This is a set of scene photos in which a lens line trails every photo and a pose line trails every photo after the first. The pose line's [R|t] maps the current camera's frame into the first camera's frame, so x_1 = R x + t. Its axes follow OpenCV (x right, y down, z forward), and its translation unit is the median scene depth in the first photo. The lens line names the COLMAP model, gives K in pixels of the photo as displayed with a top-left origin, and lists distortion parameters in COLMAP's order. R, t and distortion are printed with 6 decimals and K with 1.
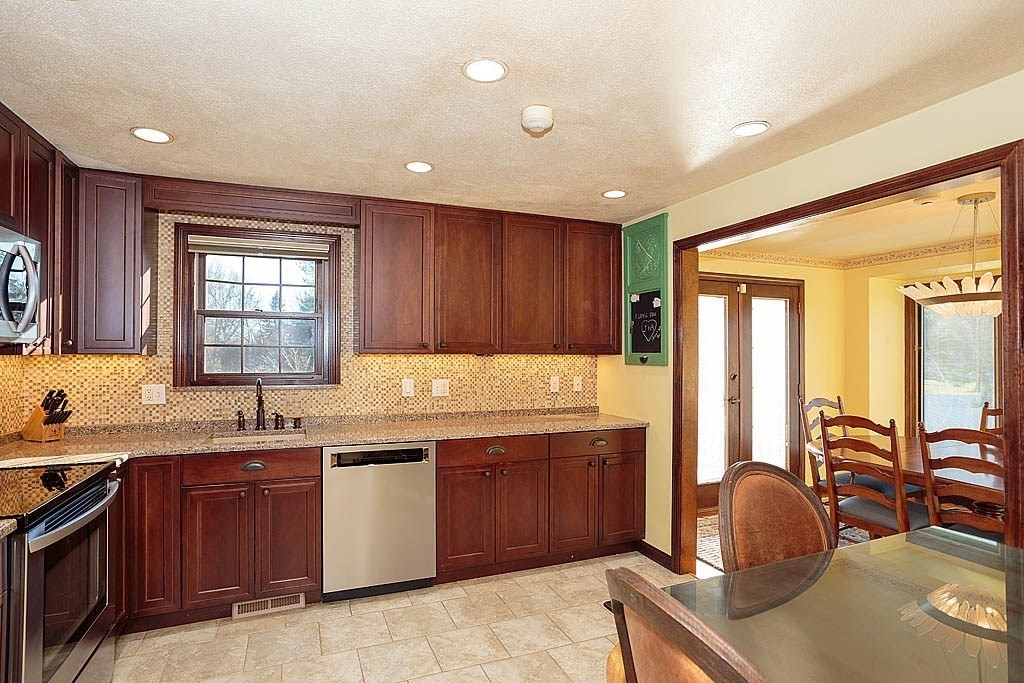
lens RADIAL K [[523.8, 0, 492.0], [0, 523.8, 356.0], [0, 0, 1]] dist [-0.003856, -0.000298]
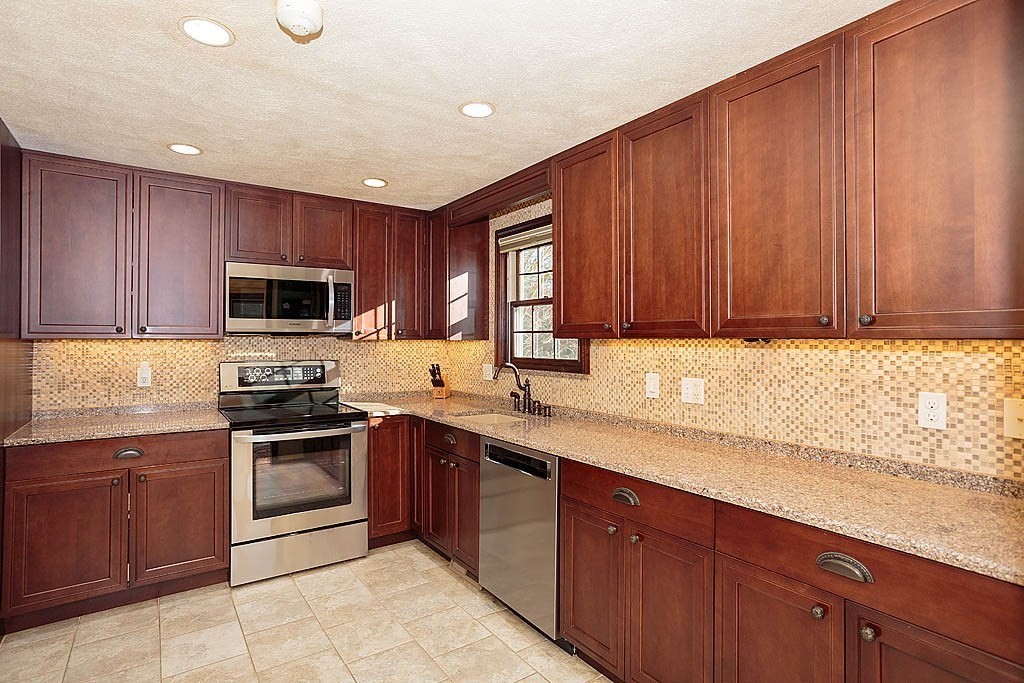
lens RADIAL K [[519.4, 0, 497.3], [0, 519.4, 337.6], [0, 0, 1]] dist [-0.061448, 0.045865]
pose [[0.241434, -0.006141, -0.970398, 0.488331], [-0.007215, 0.999941, -0.008123, 0.001346], [0.970391, 0.008962, 0.241375, 0.626606]]
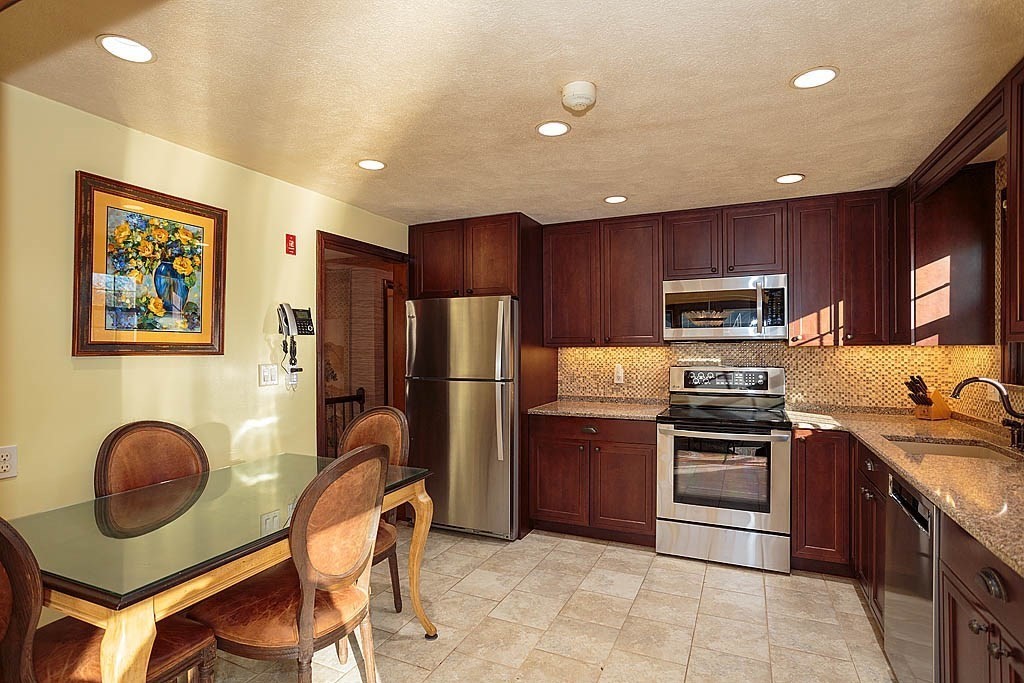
lens RADIAL K [[520.2, 0, 518.9], [0, 520.2, 354.4], [0, 0, 1]] dist [-0.002423, 0.018329]
pose [[-0.699093, 0.010944, -0.714947, 0.488343], [-0.000930, 0.999868, 0.016215, -0.000554], [0.715031, 0.012000, -0.698990, 0.909163]]
